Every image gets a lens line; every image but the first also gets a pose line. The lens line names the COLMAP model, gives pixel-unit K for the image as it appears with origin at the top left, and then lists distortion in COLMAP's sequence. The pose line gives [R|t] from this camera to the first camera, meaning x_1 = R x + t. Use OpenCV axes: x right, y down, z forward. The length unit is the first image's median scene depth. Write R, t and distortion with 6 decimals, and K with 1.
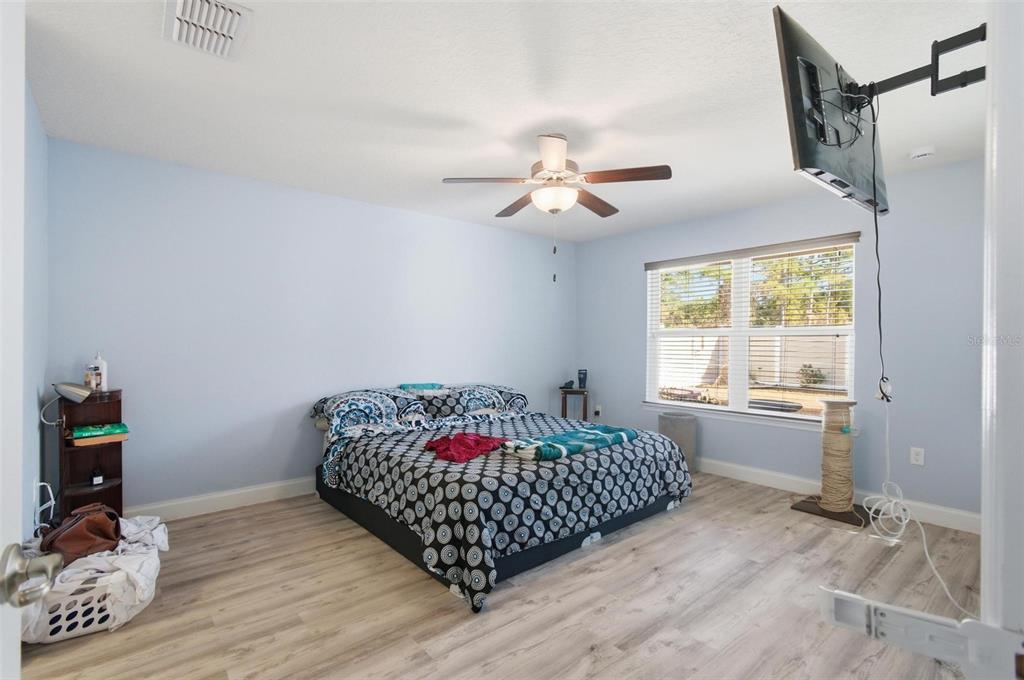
lens RADIAL K [[469.1, 0, 508.5], [0, 469.1, 345.9], [0, 0, 1]] dist [0.005597, 0.004039]
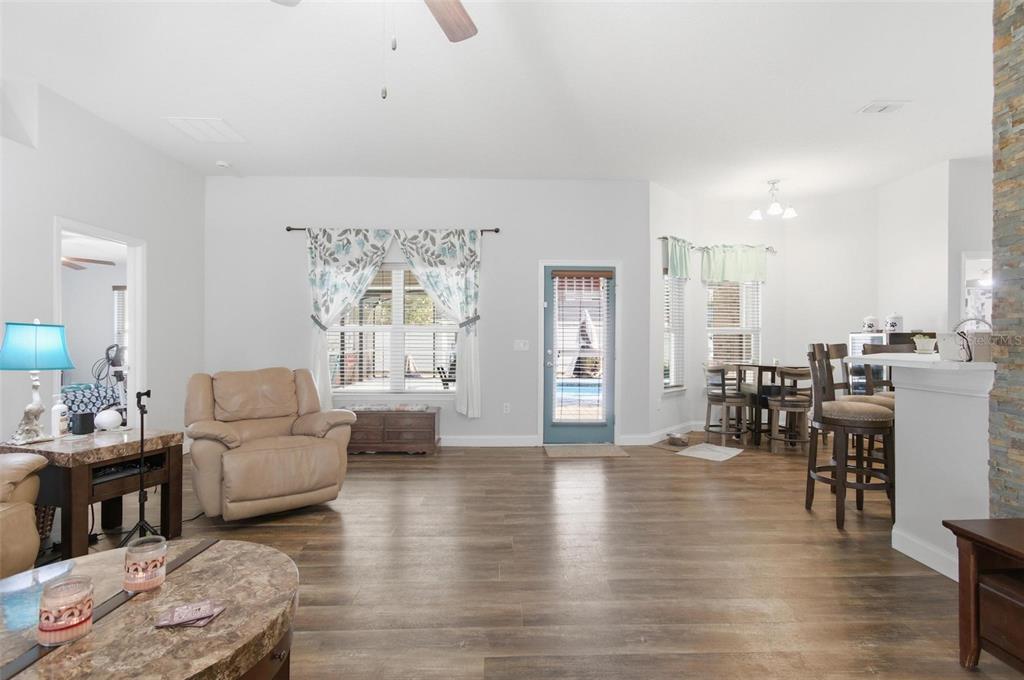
lens RADIAL K [[506.7, 0, 503.8], [0, 506.7, 343.4], [0, 0, 1]] dist [-0.011611, 0.000844]
pose [[0.623030, 0.002622, 0.782194, -0.326709], [-0.004065, 0.999992, -0.000113, 0.019406], [-0.782187, -0.003109, 0.623035, -1.660127]]
